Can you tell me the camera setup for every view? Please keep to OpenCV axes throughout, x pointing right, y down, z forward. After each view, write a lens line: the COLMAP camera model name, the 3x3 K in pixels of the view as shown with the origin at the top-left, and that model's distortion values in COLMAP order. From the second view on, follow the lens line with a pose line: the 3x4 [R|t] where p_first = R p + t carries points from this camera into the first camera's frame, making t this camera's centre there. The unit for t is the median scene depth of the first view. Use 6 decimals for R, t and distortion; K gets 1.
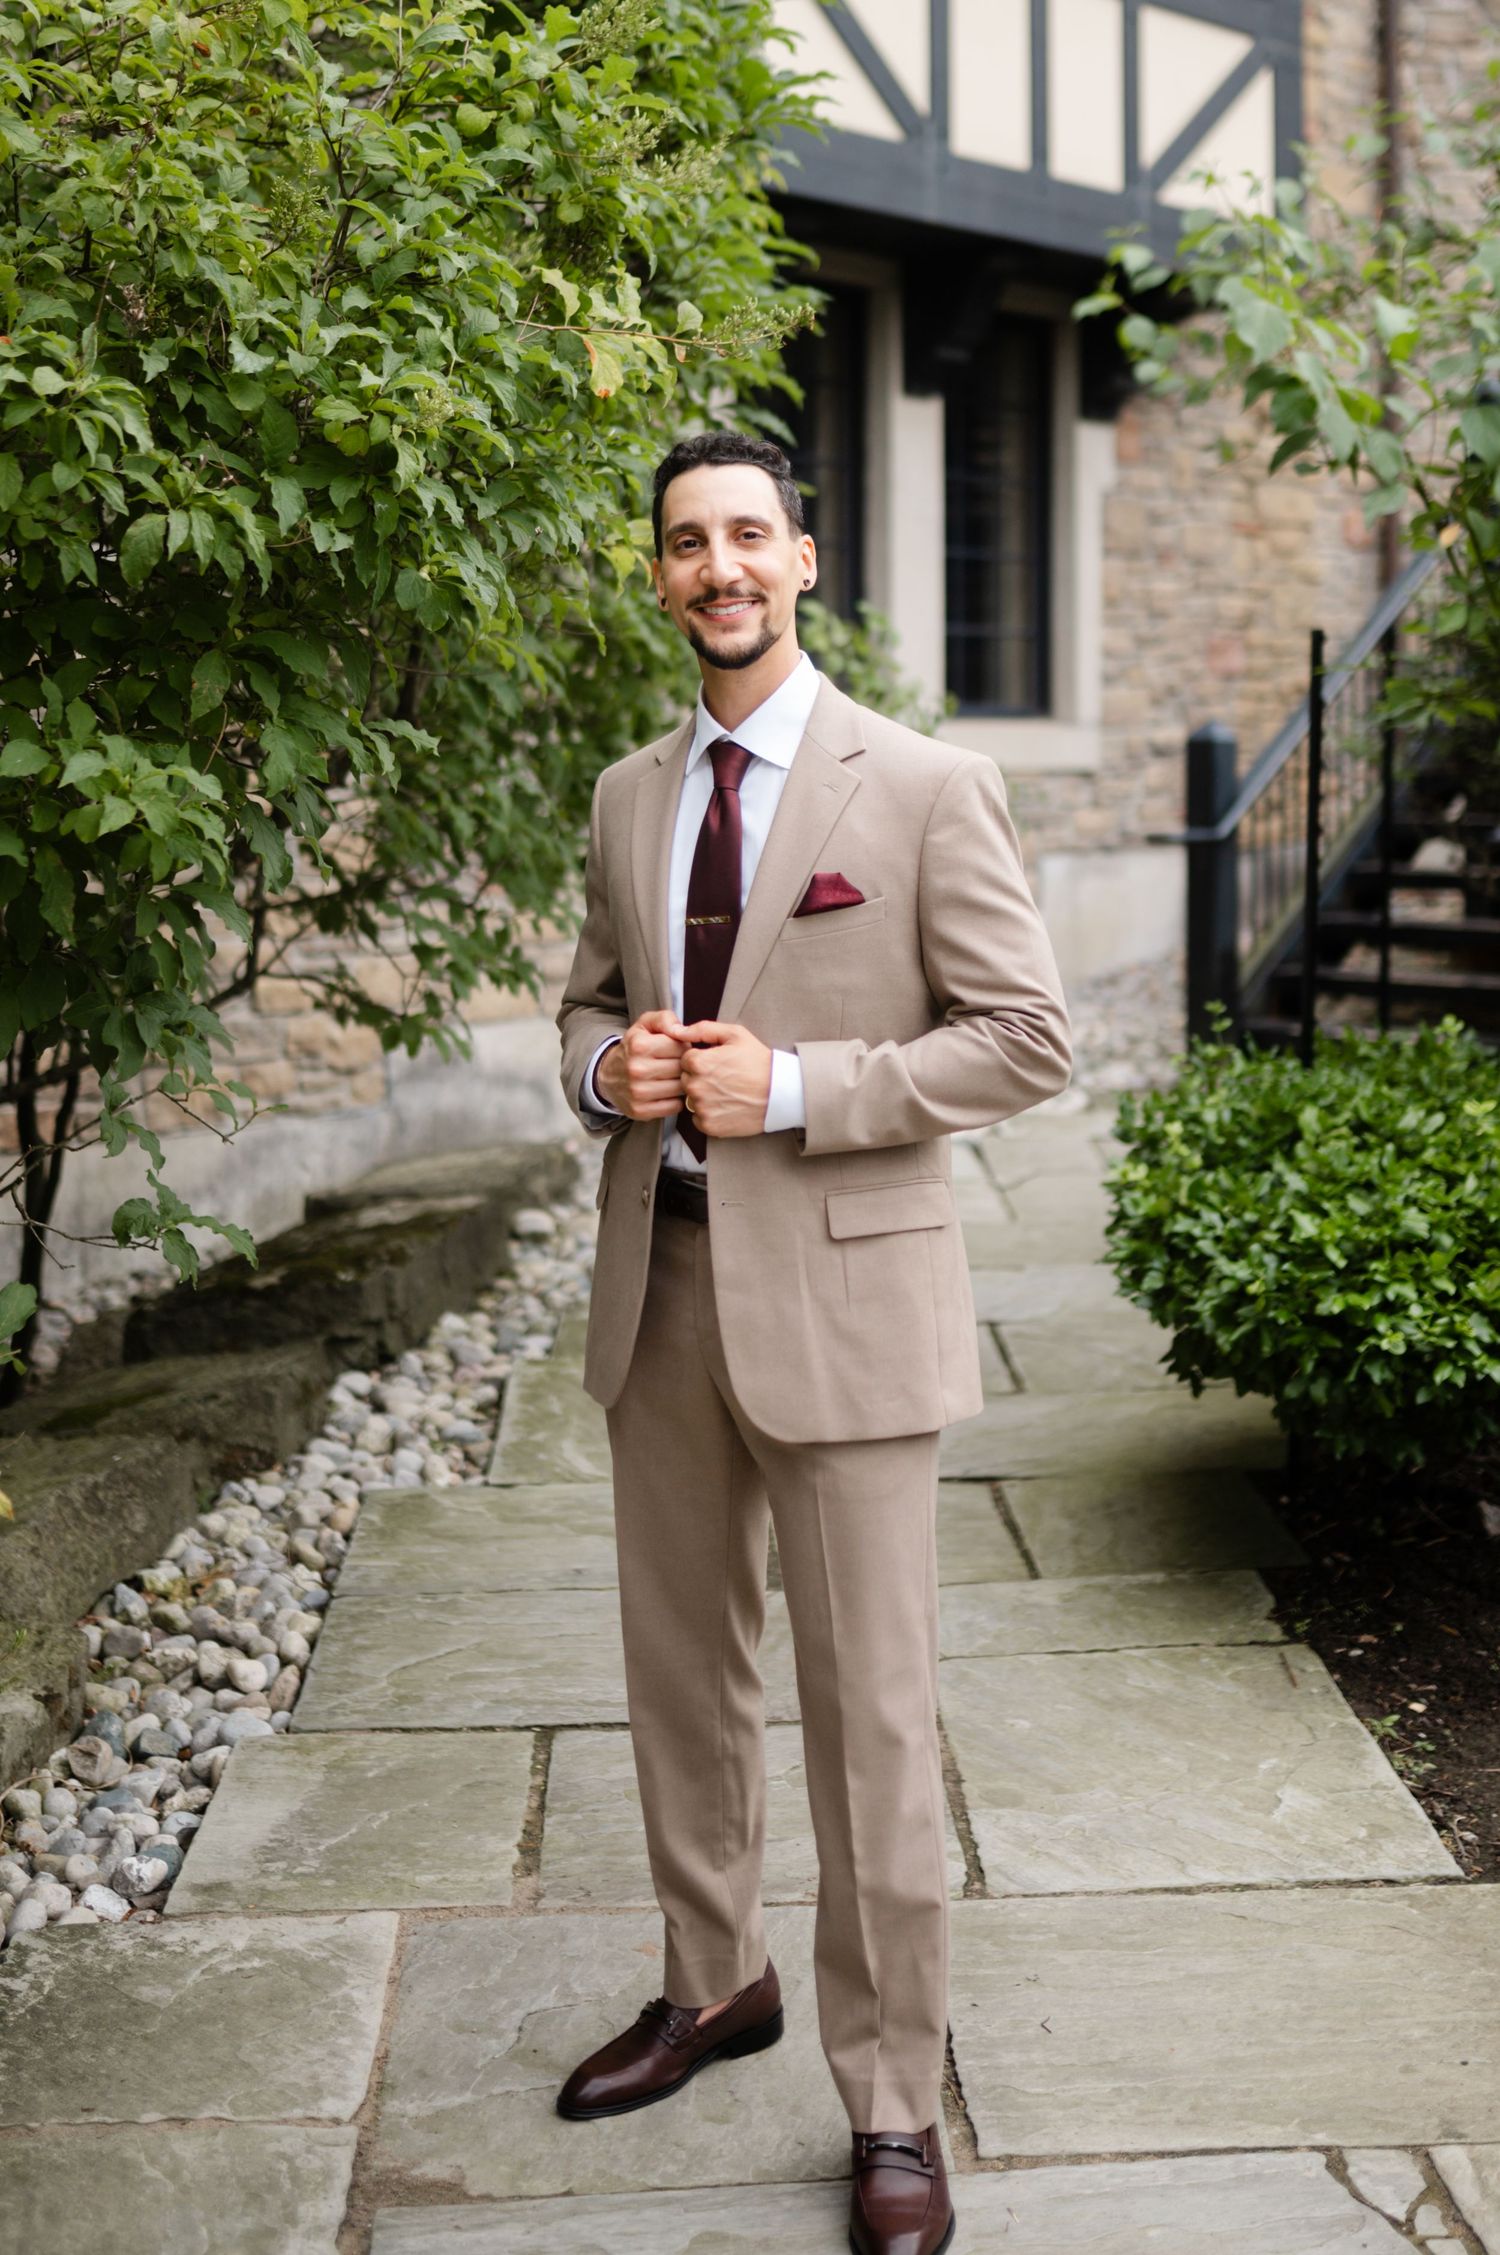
lens RADIAL K [[2460.2, 0, 750.0], [0, 2460.2, 1028.0], [0, 0, 1]] dist [0.005819, 0.022000]
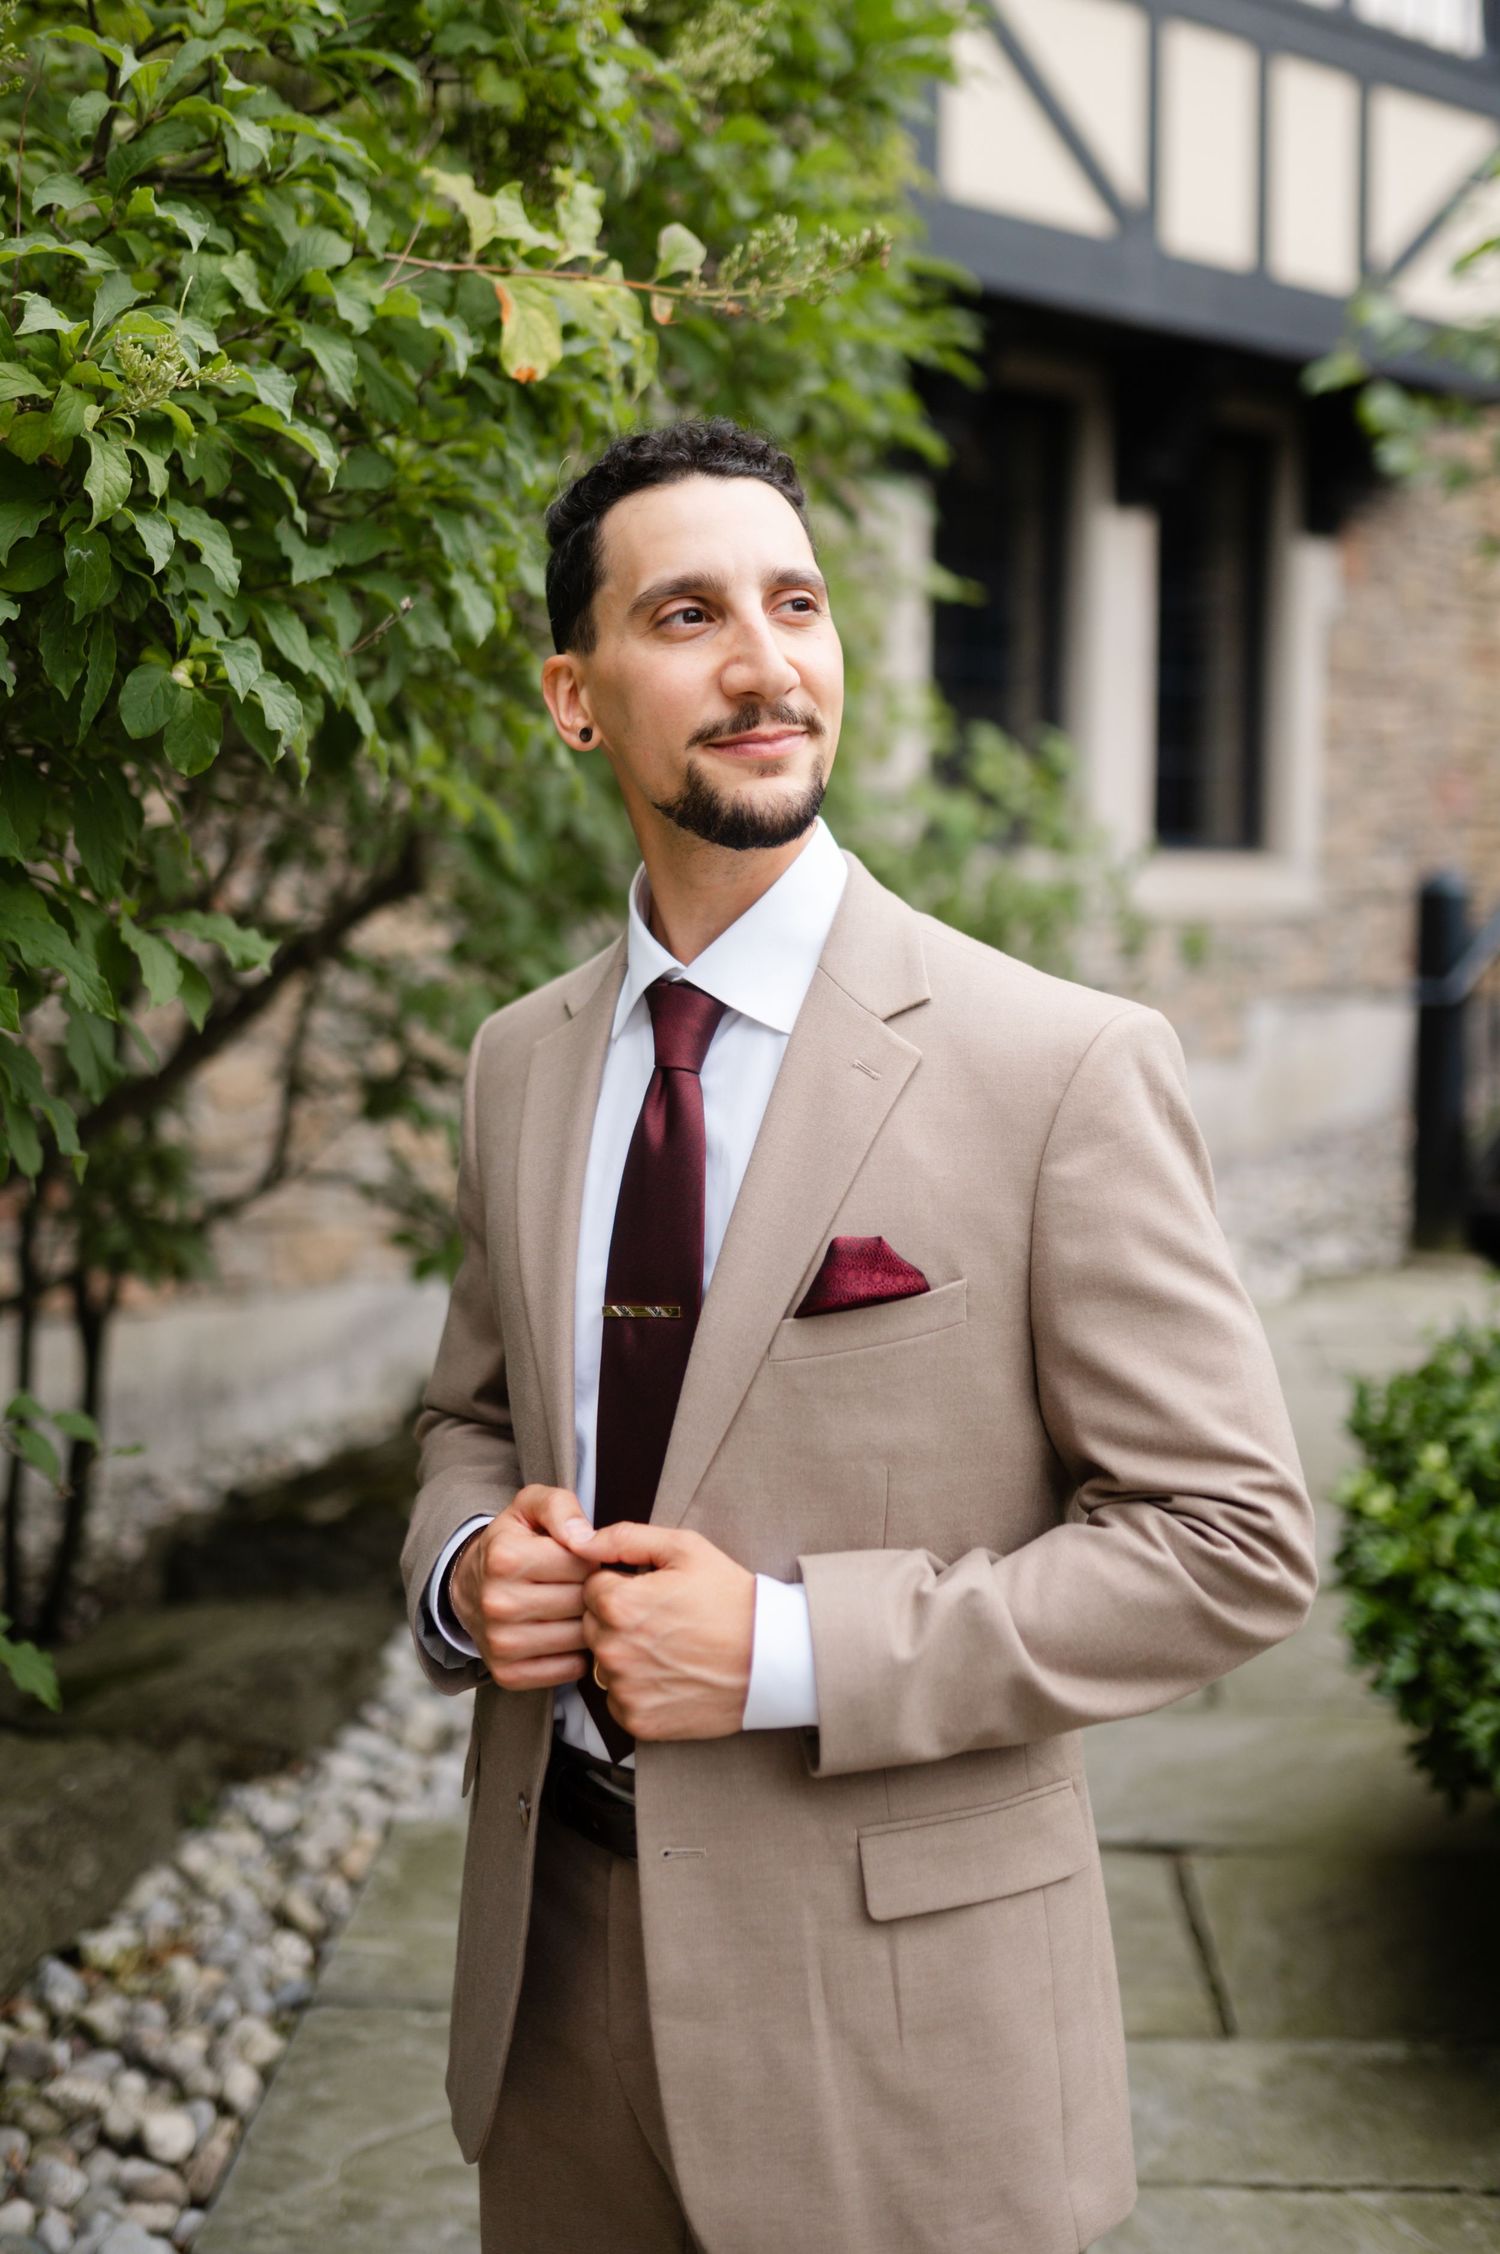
lens RADIAL K [[2147.0, 0, 746.3], [0, 2147.0, 1052.7], [0, 0, 1]] dist [-0.005168, 0.018009]
pose [[0.993734, 0.022905, -0.109401, 0.037322], [-0.025460, 0.999433, -0.022019, -0.059654], [0.108835, 0.024666, 0.993754, 0.349096]]
